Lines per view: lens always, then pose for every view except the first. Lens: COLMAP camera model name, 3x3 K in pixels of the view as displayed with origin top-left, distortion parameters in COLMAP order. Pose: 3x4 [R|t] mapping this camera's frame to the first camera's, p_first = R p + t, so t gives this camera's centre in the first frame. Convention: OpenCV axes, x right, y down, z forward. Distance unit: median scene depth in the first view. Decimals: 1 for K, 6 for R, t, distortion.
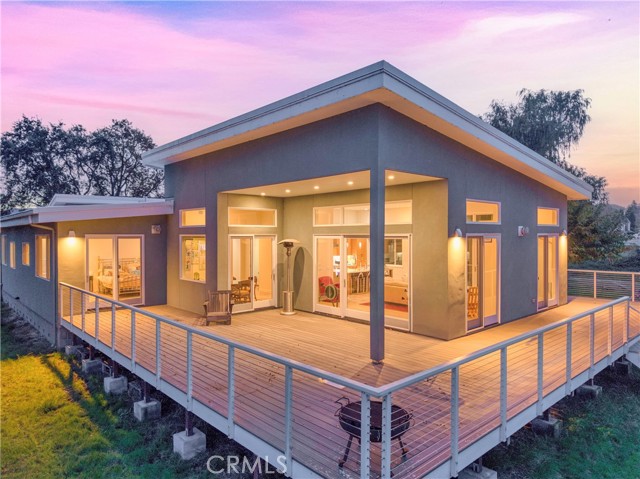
lens RADIAL K [[441.1, 0, 323.3], [0, 441.1, 240.3], [0, 0, 1]] dist [-0.011114, -0.007378]
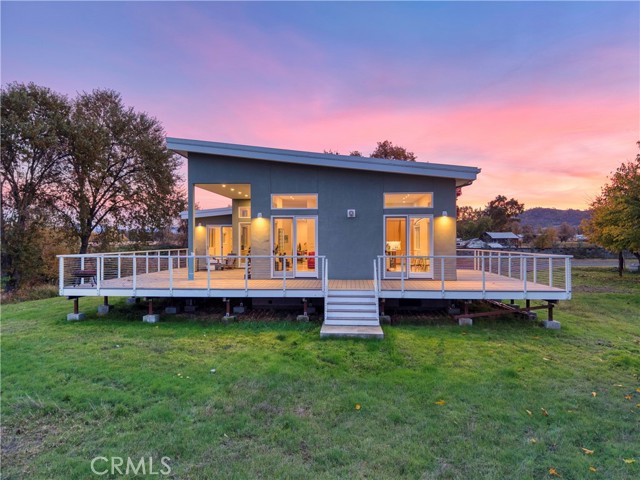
lens RADIAL K [[441.1, 0, 320.0], [0, 441.1, 239.5], [0, 0, 1]] dist [-0.011114, -0.007378]
pose [[0.699602, -0.001041, -0.714532, 1.061411], [-0.007469, 0.999934, -0.008770, 0.055755], [0.714493, 0.011473, 0.699548, 0.002900]]
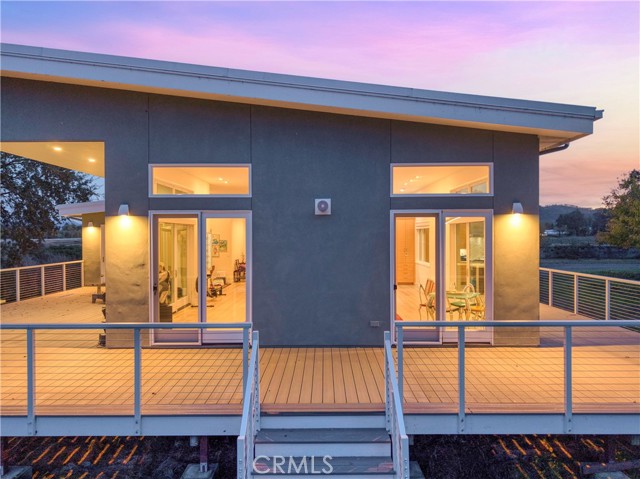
lens RADIAL K [[441.1, 0, 322.5], [0, 441.1, 239.9], [0, 0, 1]] dist [-0.011114, -0.007378]
pose [[0.748771, 0.006659, -0.662796, 0.687339], [-0.006009, 0.999977, 0.003259, 0.019479], [0.662802, 0.001542, 0.748793, 0.423673]]
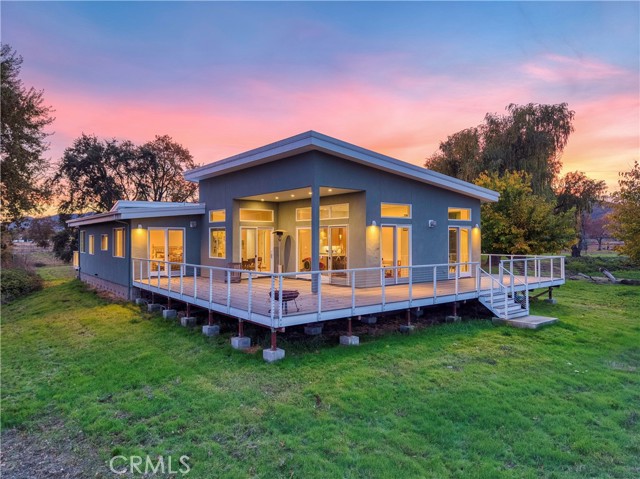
lens RADIAL K [[441.1, 0, 320.2], [0, 441.1, 238.0], [0, 0, 1]] dist [-0.011114, -0.007378]
pose [[0.996998, 0.000413, -0.077431, 0.151447], [-0.001487, 0.999904, -0.013808, 0.039524], [0.077418, 0.013881, 0.996902, -0.420350]]
